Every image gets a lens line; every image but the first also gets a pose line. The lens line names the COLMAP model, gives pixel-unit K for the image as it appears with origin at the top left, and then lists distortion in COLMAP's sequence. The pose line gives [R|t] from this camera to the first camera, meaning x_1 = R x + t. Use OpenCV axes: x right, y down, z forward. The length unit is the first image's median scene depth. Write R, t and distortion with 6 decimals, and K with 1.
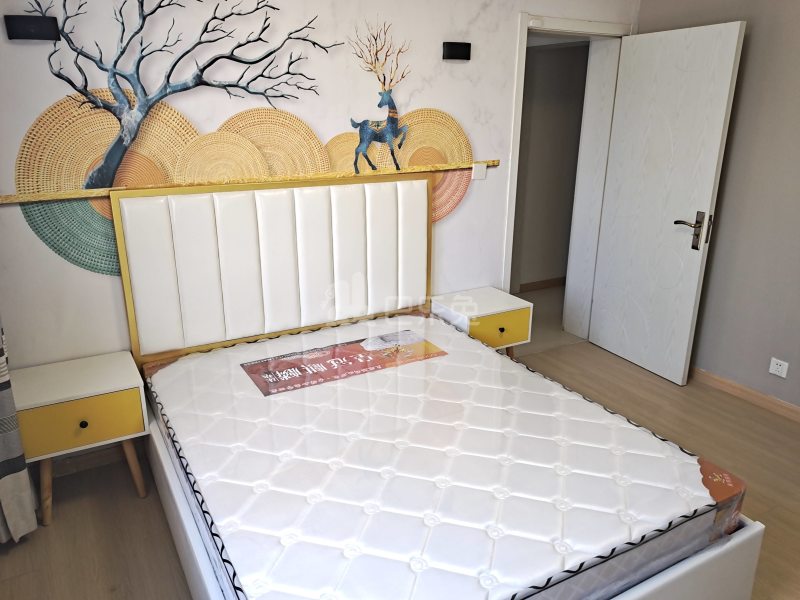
lens RADIAL K [[603.7, 0, 396.9], [0, 603.7, 305.4], [0, 0, 1]] dist [0.052860, -0.043976]
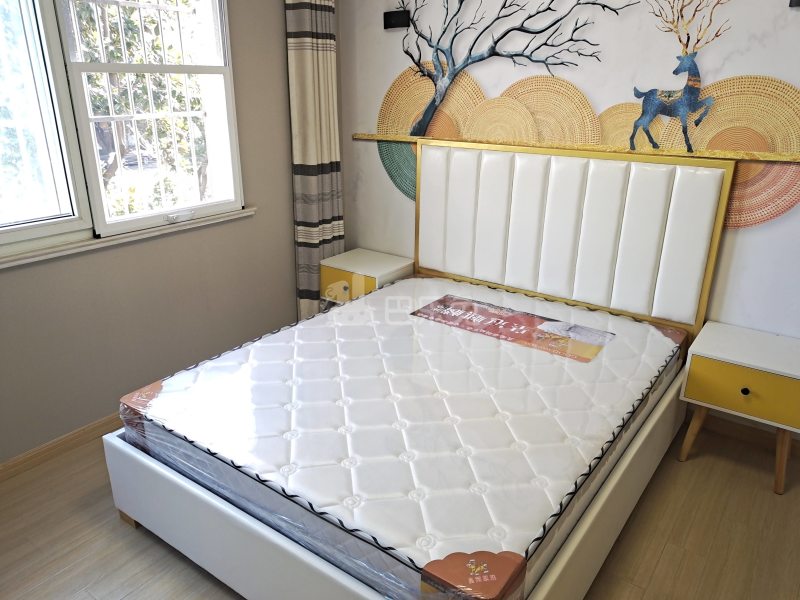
lens RADIAL K [[603.7, 0, 396.9], [0, 603.7, 305.4], [0, 0, 1]] dist [0.052860, -0.043976]
pose [[0.407474, 0.326237, -0.852956, 0.739935], [-0.290168, 0.931862, 0.217797, -0.115513], [0.865891, 0.158753, 0.474373, 0.361002]]
